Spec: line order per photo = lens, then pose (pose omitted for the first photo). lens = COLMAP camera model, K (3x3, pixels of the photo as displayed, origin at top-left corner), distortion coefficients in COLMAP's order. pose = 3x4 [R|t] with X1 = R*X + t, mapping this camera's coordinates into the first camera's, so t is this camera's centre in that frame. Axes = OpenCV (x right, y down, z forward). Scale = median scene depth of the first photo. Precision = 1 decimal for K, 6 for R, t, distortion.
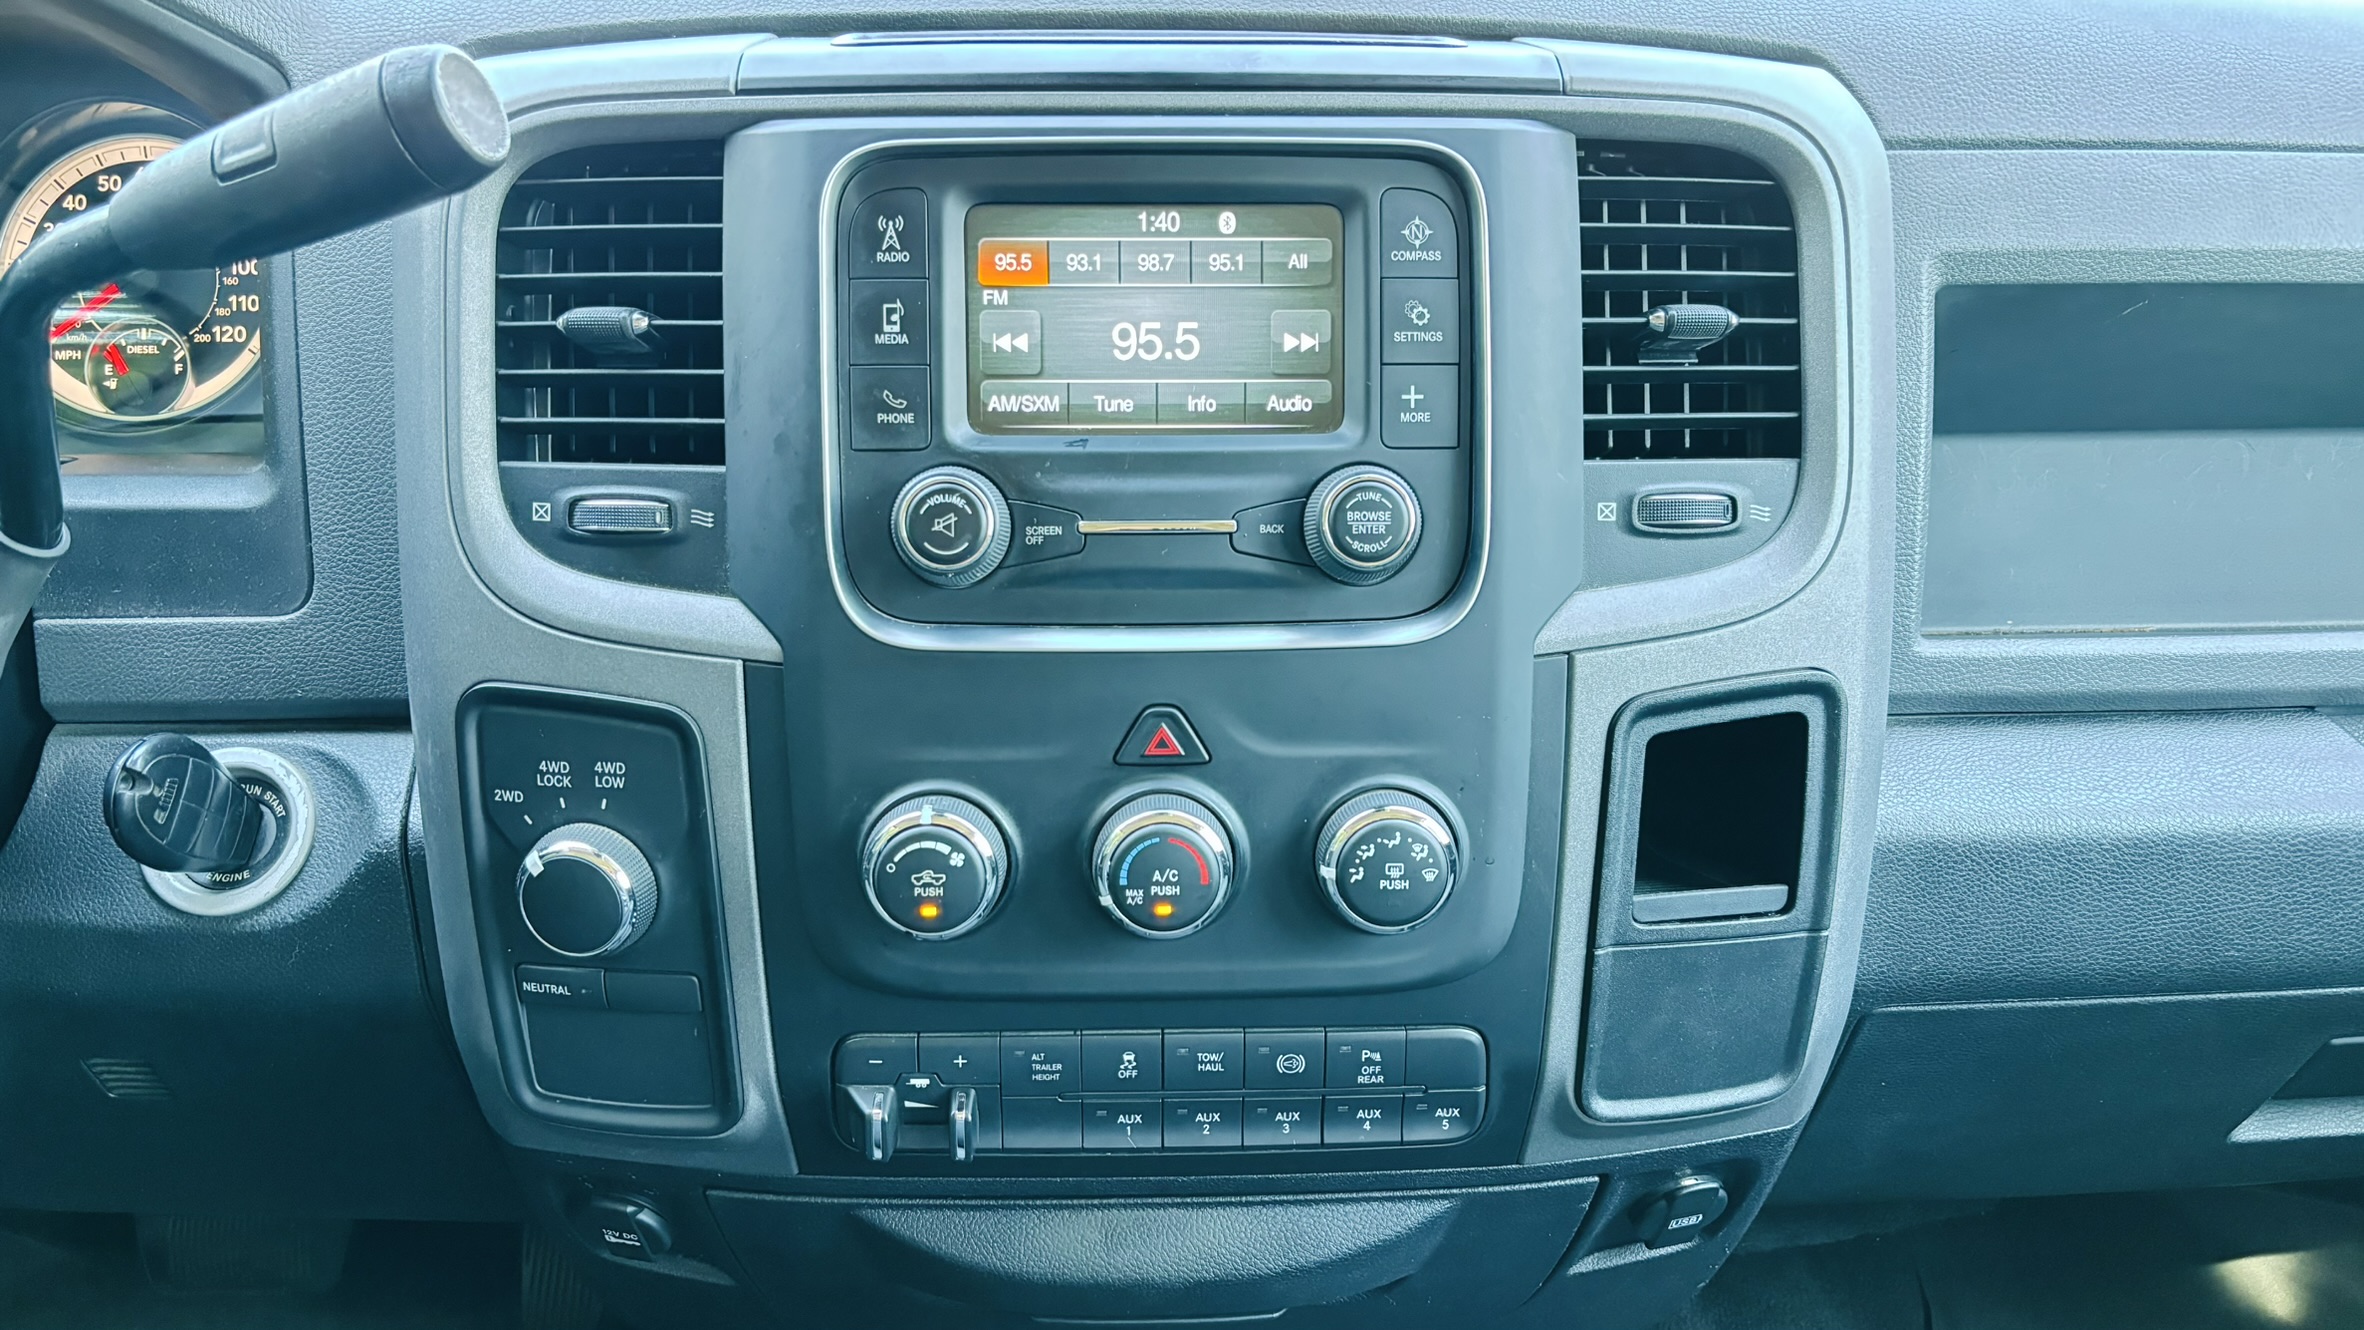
lens RADIAL K [[1745.2, 0, 1178.1], [0, 1745.2, 687.0], [0, 0, 1]] dist [0.027912, -0.038115]
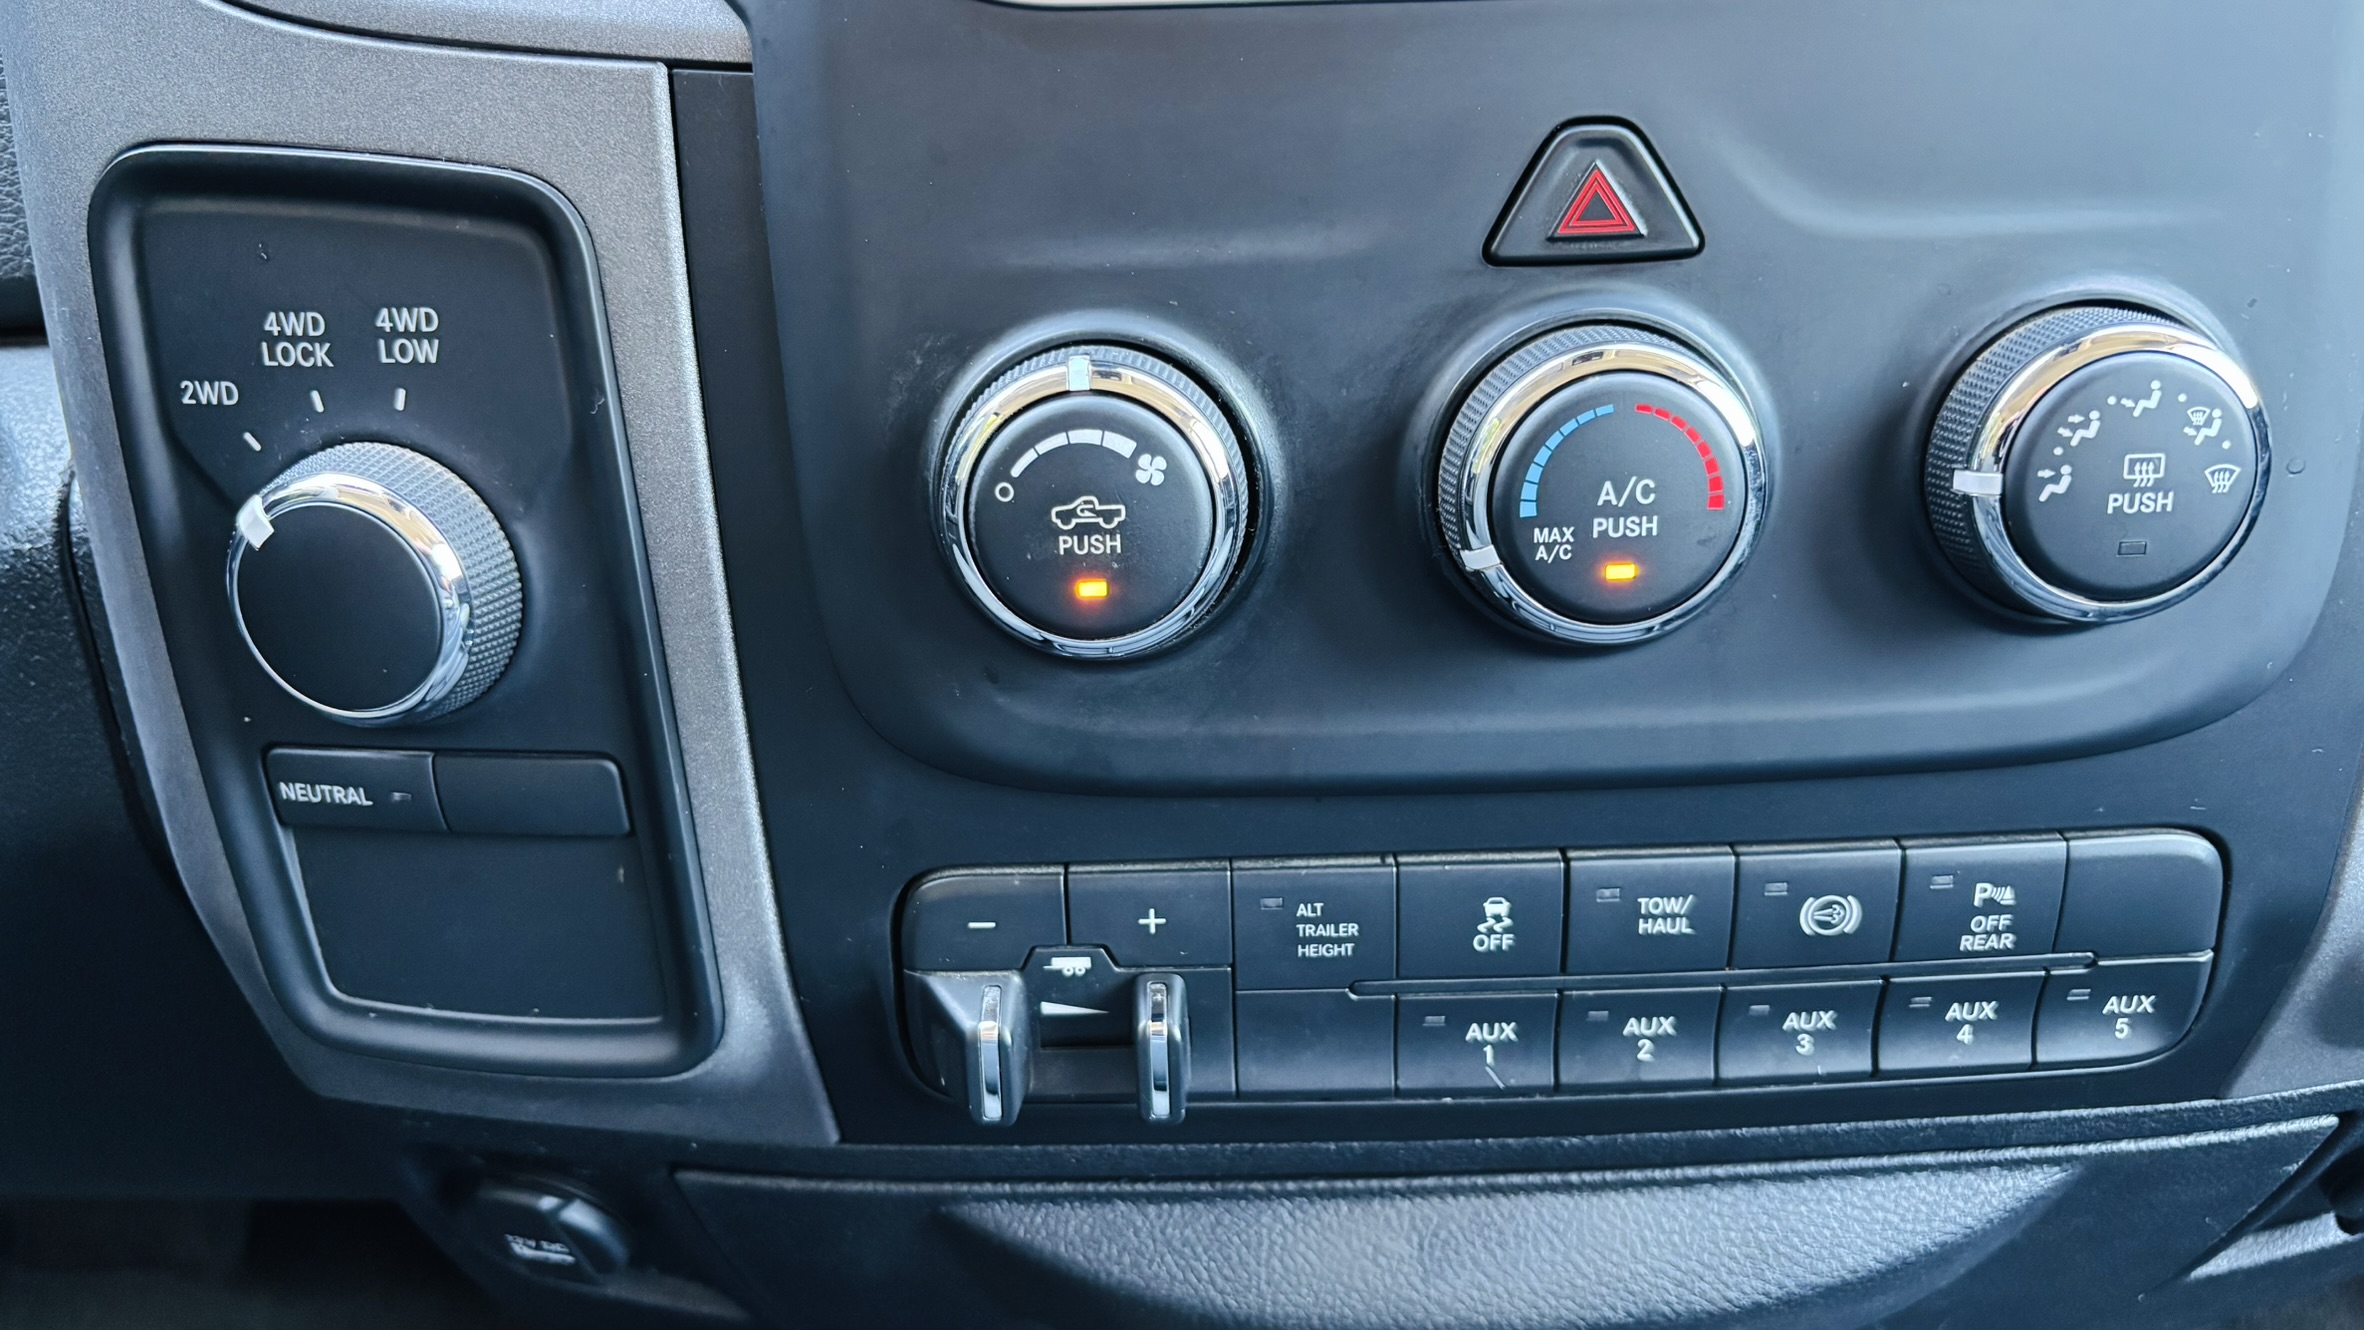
lens RADIAL K [[1745.2, 0, 1176.6], [0, 1745.2, 650.2], [0, 0, 1]] dist [0.027912, -0.038115]
pose [[0.998895, -0.026274, -0.038970, -0.098496], [0.027990, 0.998633, 0.044148, 0.118592], [0.037757, -0.045190, 0.998265, 0.522802]]
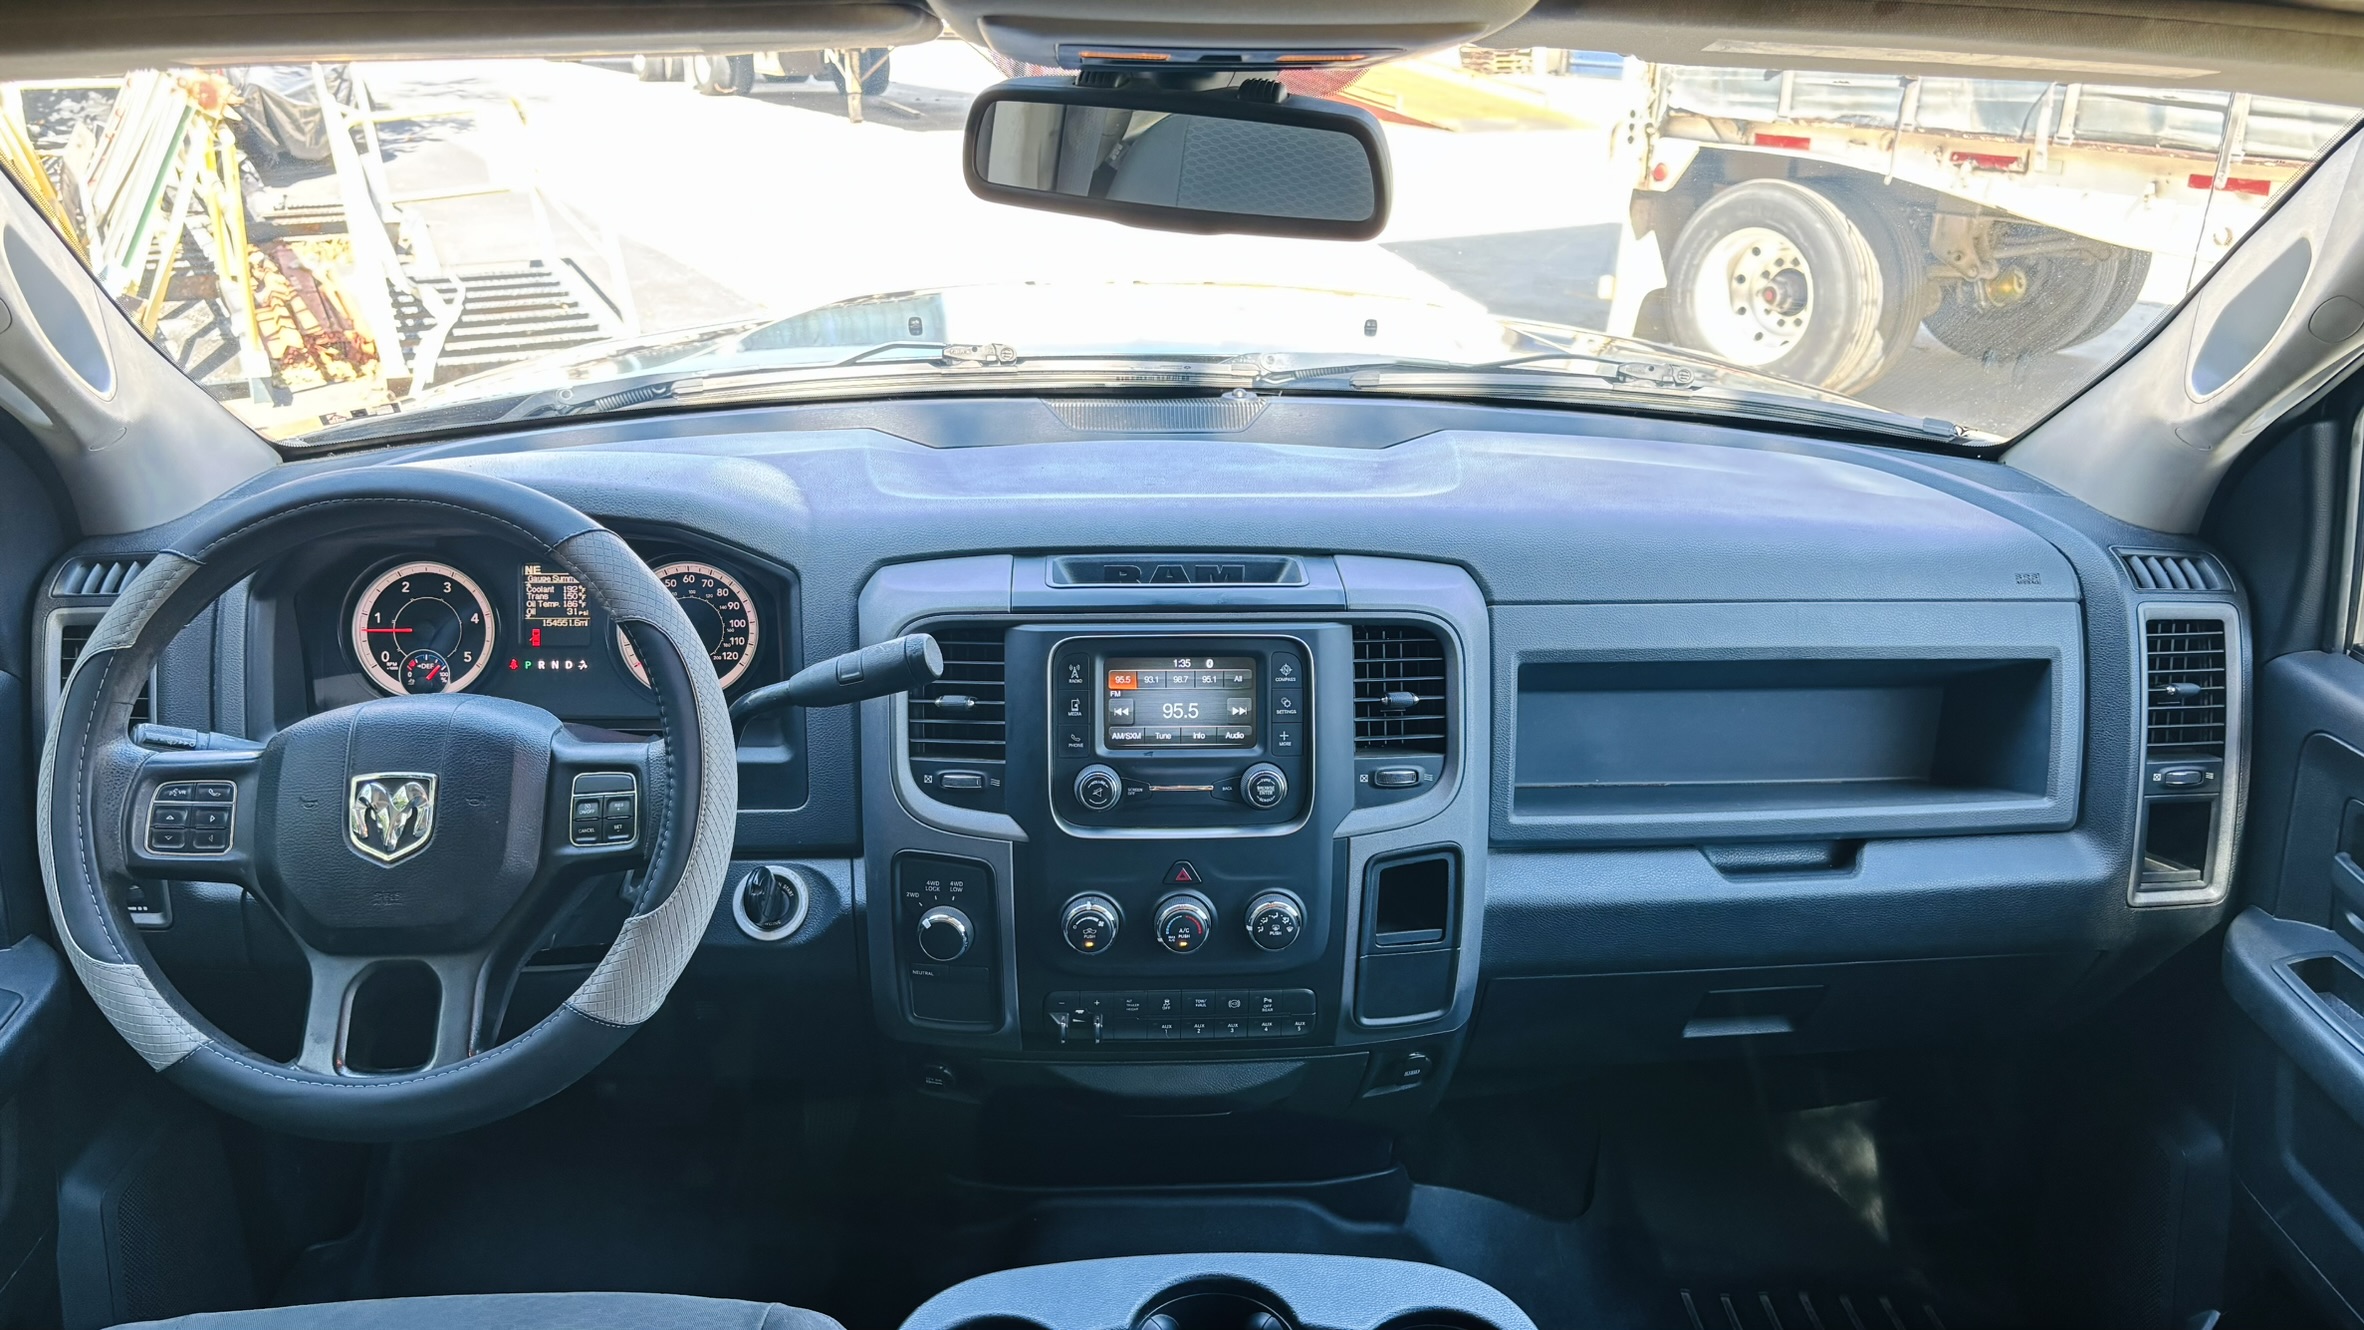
lens RADIAL K [[1745.2, 0, 1181.1], [0, 1745.2, 655.5], [0, 0, 1]] dist [0.027912, -0.038115]
pose [[0.999662, 0.003339, 0.025781, -0.073782], [-0.003974, 0.999689, 0.024619, -0.329575], [-0.025690, -0.024713, 0.999364, -1.418954]]
